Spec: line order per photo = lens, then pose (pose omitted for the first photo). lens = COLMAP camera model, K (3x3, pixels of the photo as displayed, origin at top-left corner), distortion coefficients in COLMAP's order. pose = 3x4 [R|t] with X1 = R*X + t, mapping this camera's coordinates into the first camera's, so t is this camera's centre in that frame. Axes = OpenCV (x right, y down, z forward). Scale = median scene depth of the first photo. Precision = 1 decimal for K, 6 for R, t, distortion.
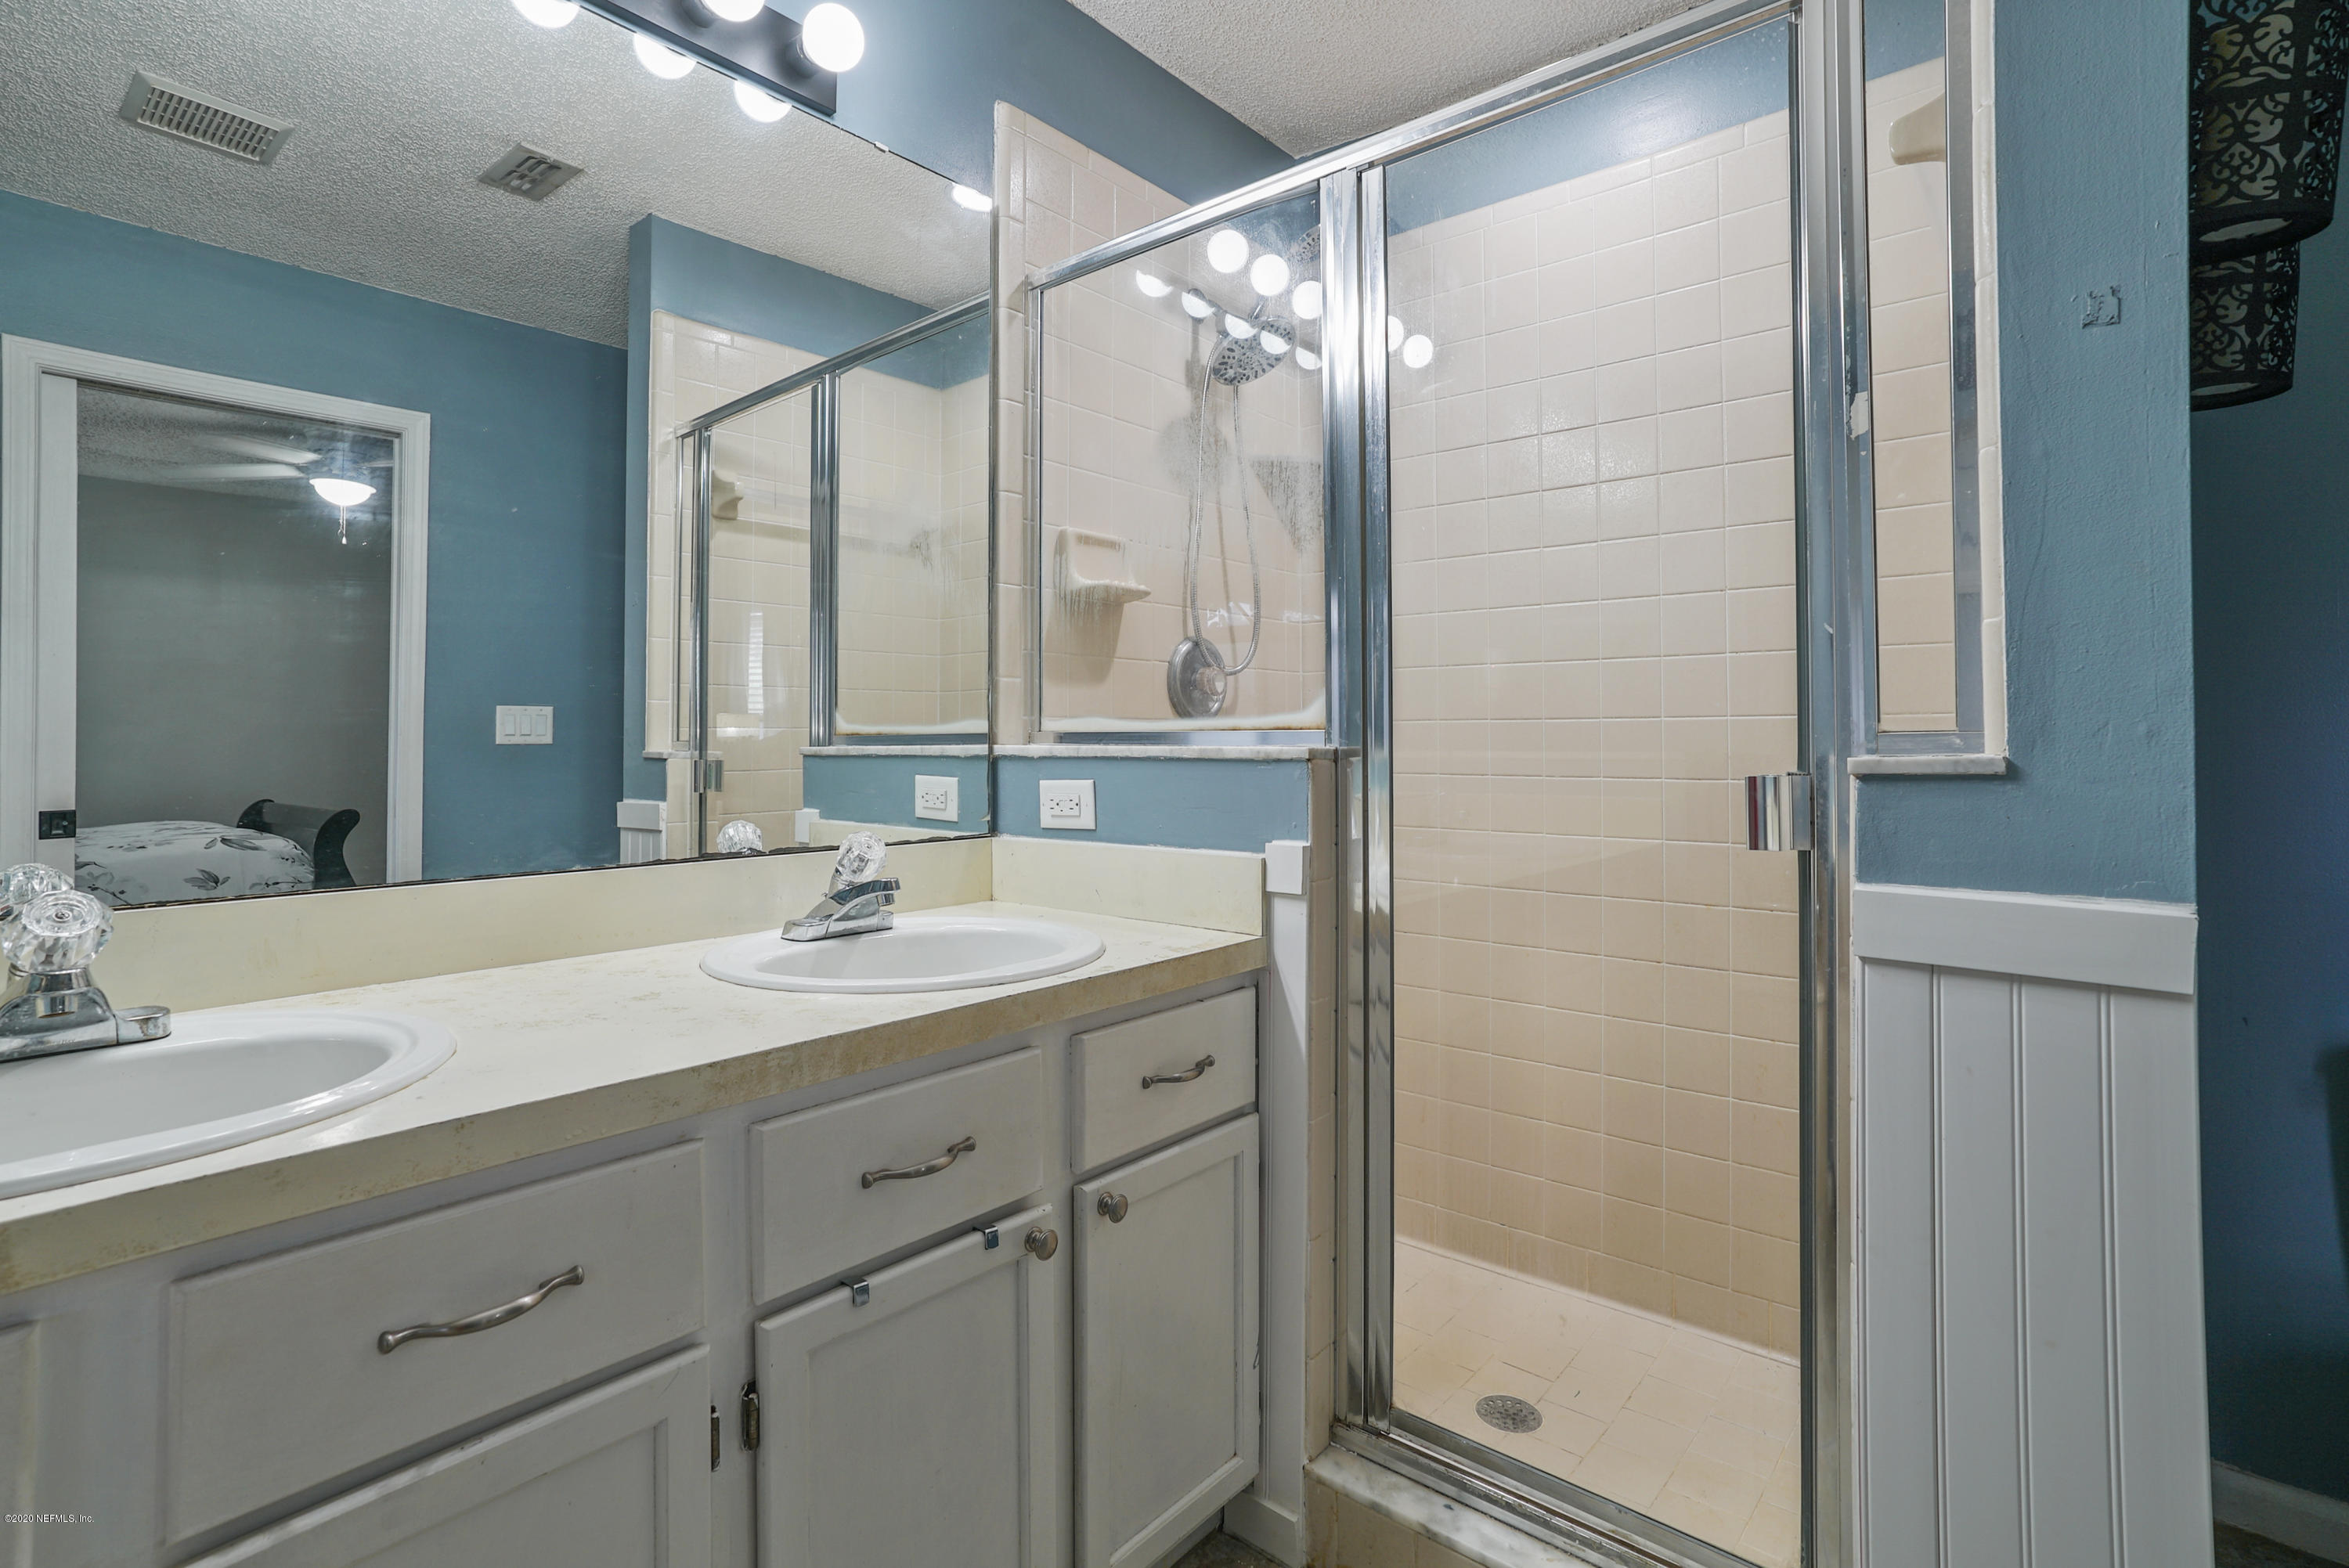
lens RADIAL K [[1107.7, 0, 1180.6], [0, 1107.7, 728.1], [0, 0, 1]] dist [-0.045369, 0.023867]
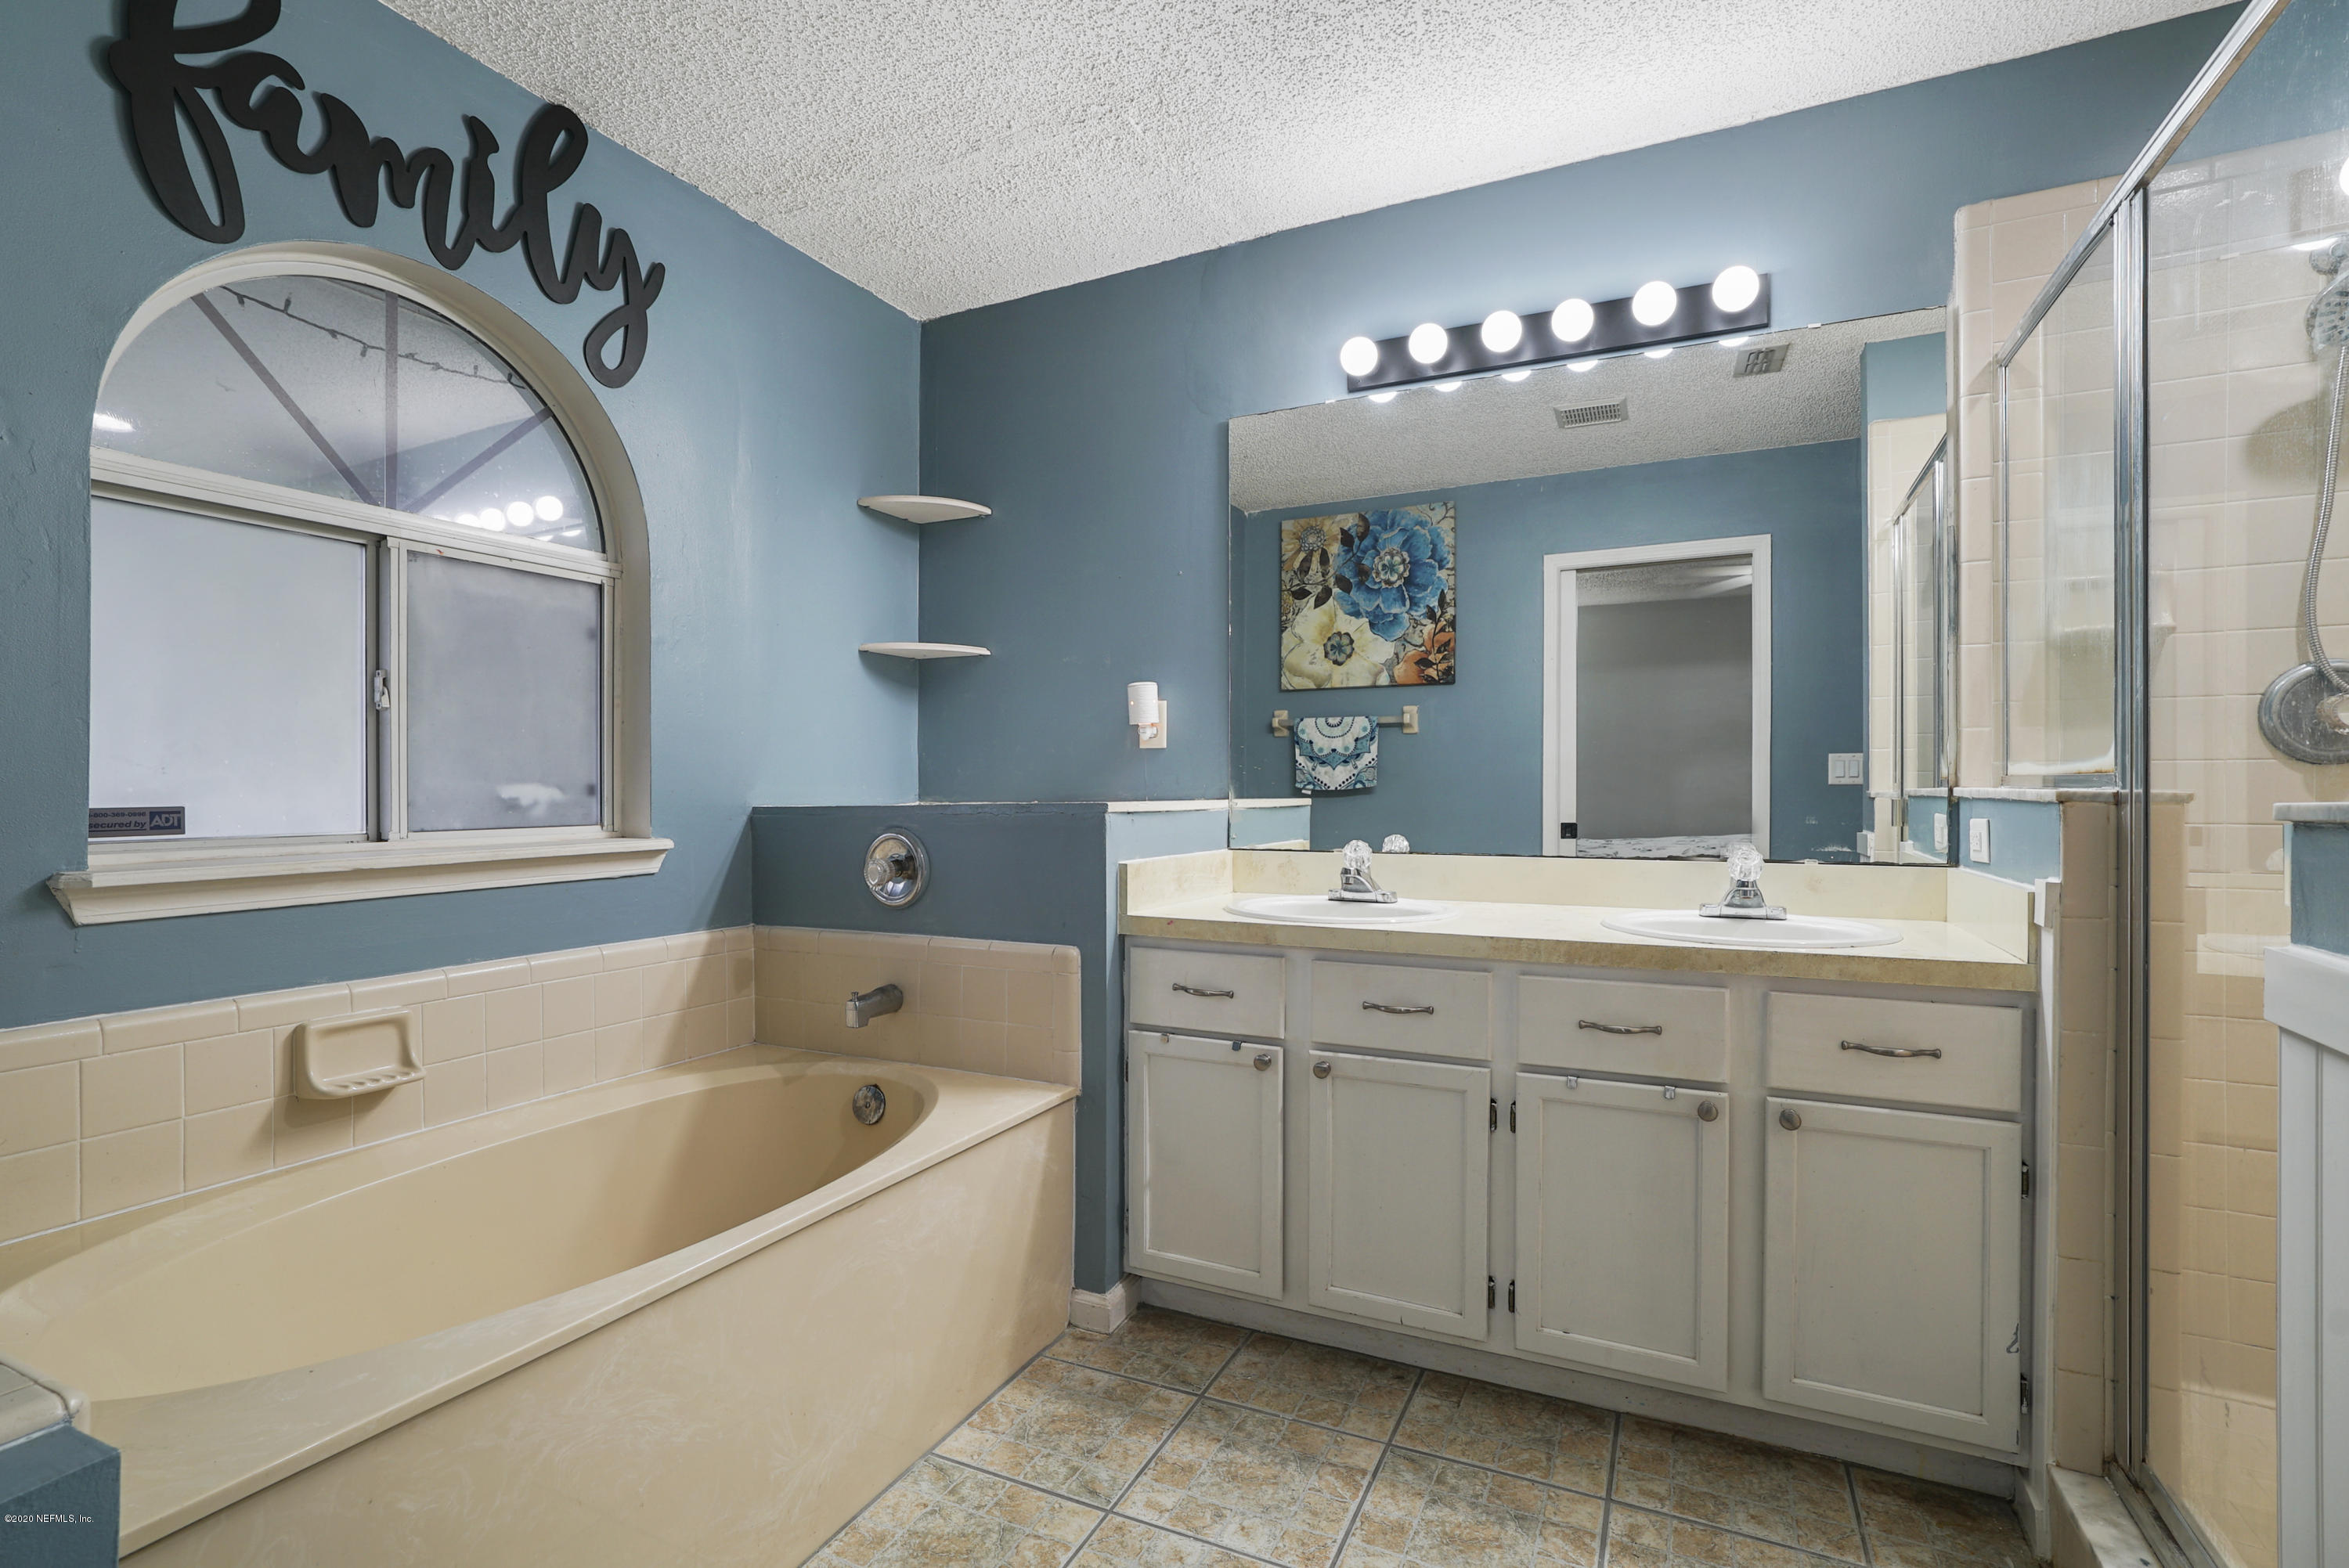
lens RADIAL K [[1095.8, 0, 1169.7], [0, 1095.8, 778.9], [0, 0, 1]] dist [-0.062940, 0.021918]
pose [[0.247217, -0.003656, -0.968953, 0.715787], [0.014424, 0.999896, -0.000093, -0.004455], [0.968853, -0.013953, 0.247244, -0.060521]]
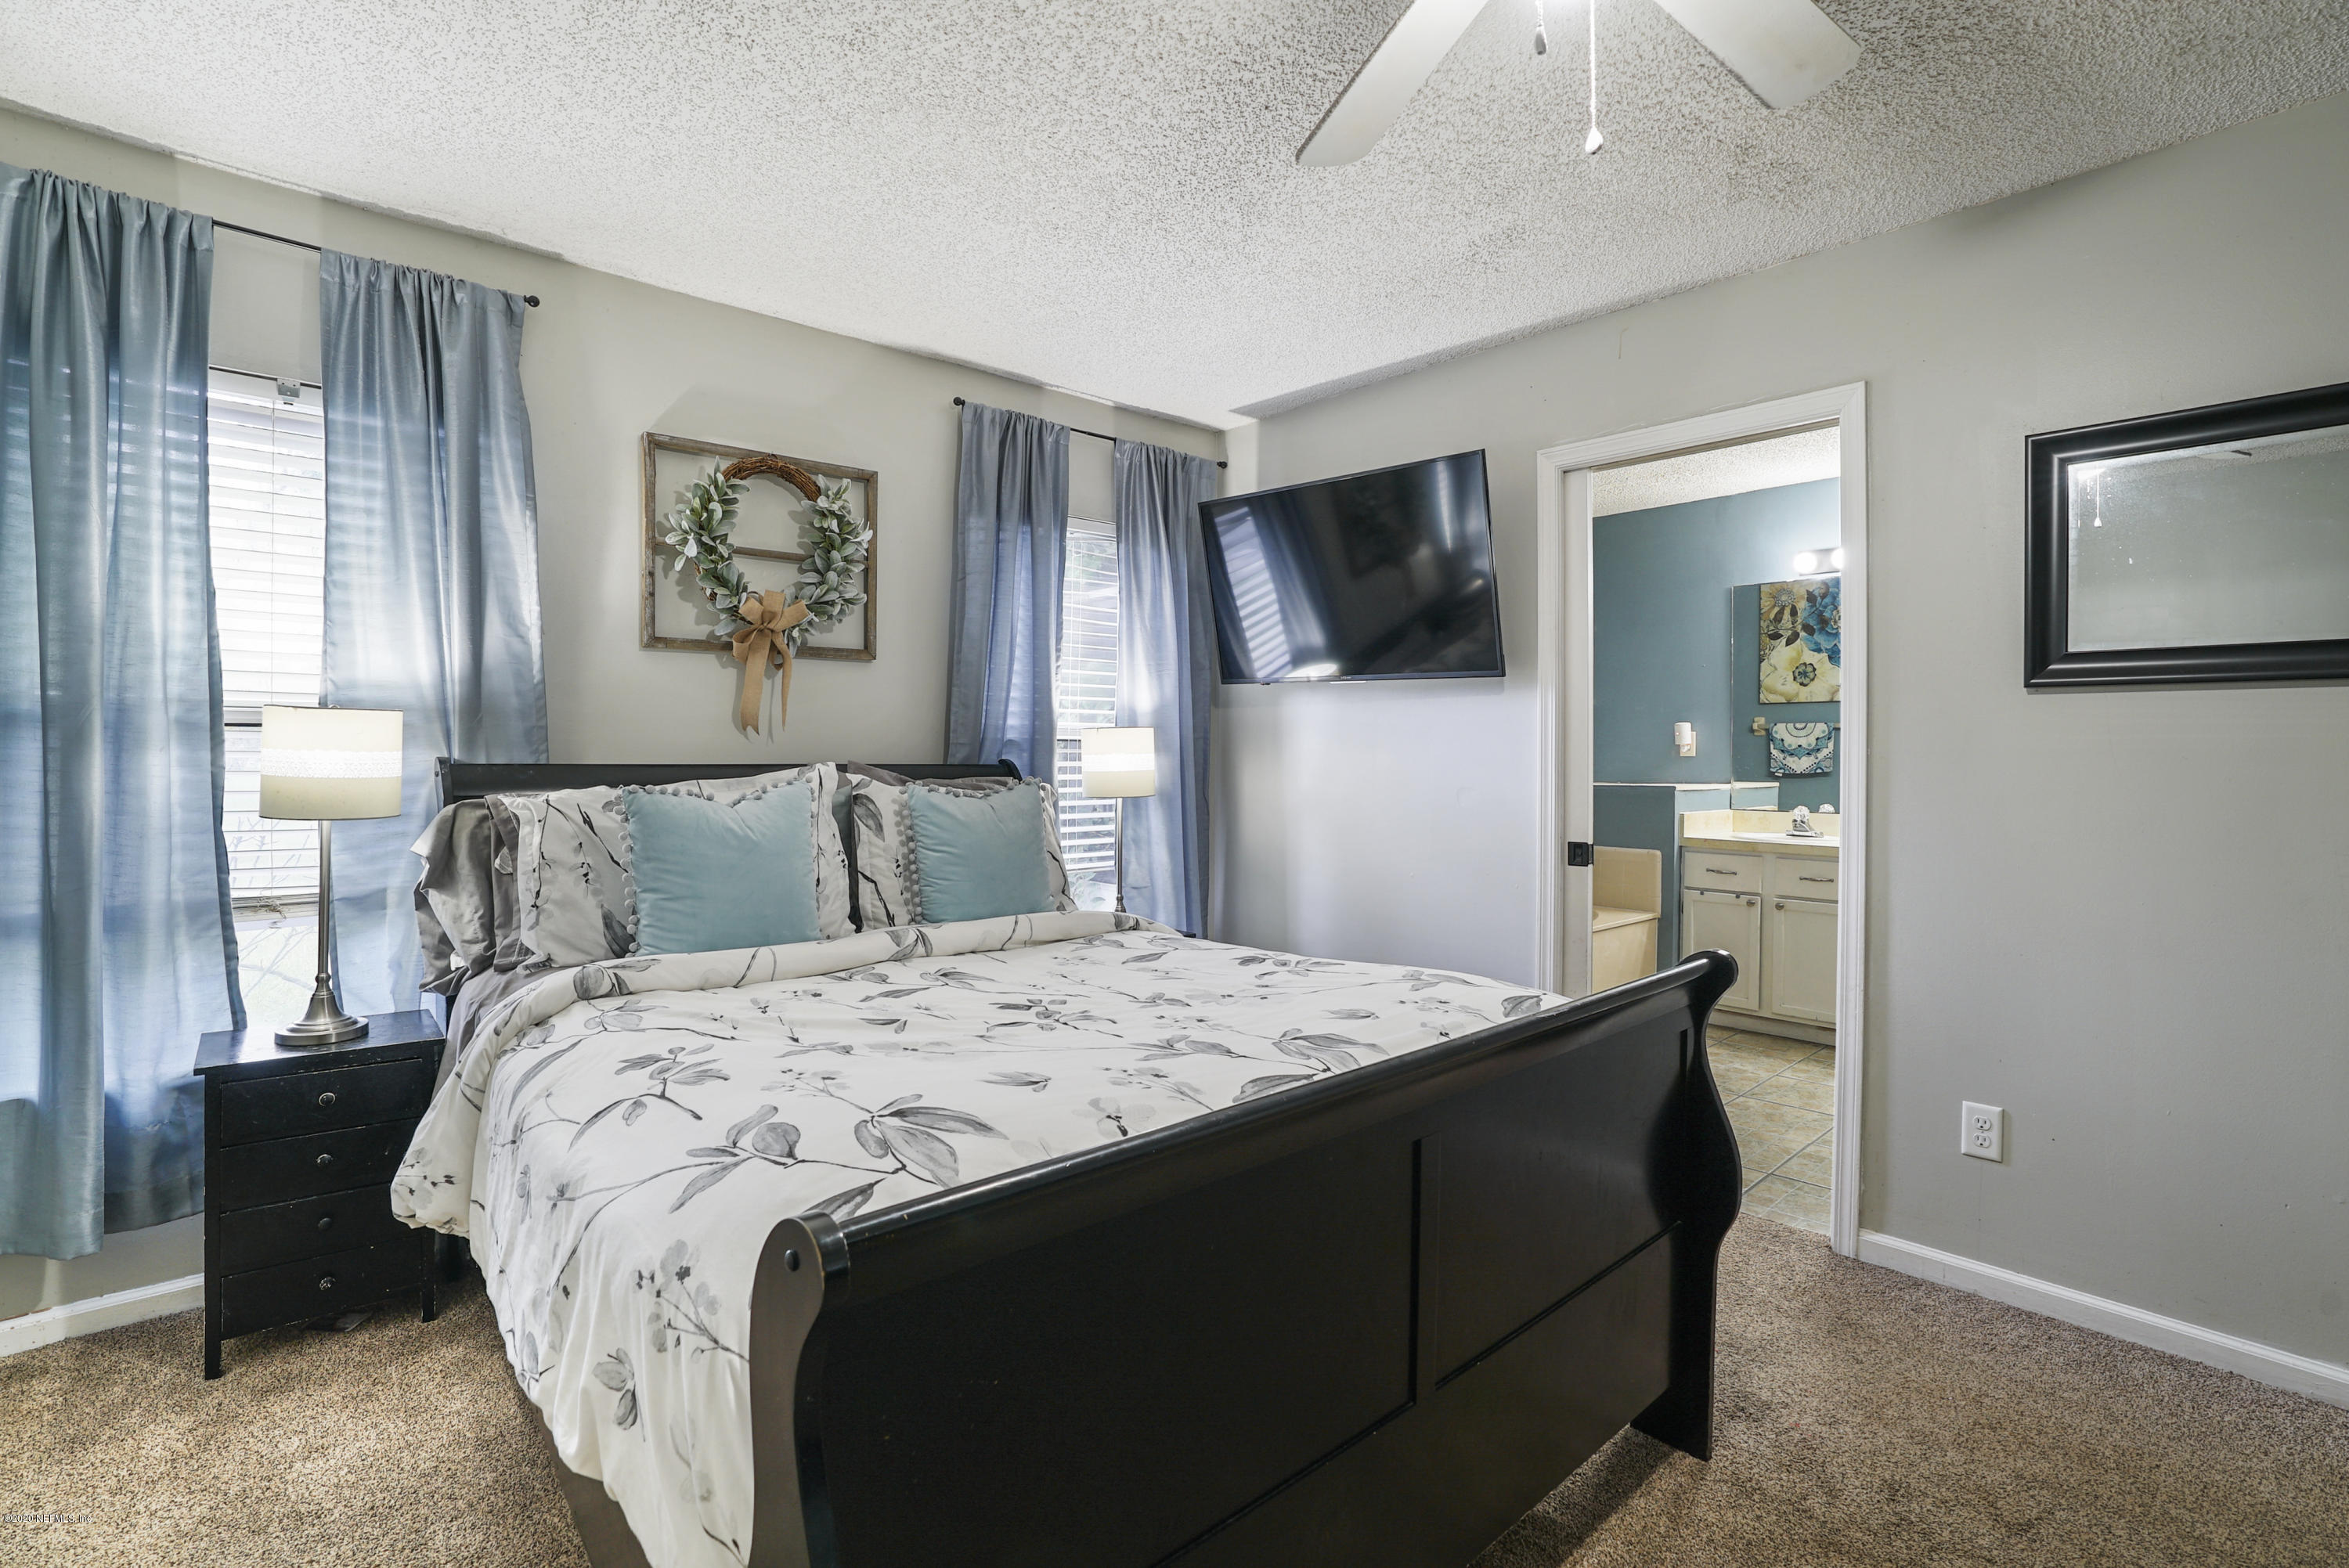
lens RADIAL K [[1095.8, 0, 1169.7], [0, 1095.8, 778.9], [0, 0, 1]] dist [-0.062940, 0.021918]
pose [[-0.145870, 0.025251, -0.988981, 2.229899], [0.016295, 0.999600, 0.023118, -0.074276], [0.989170, -0.012744, -0.146223, -0.627686]]
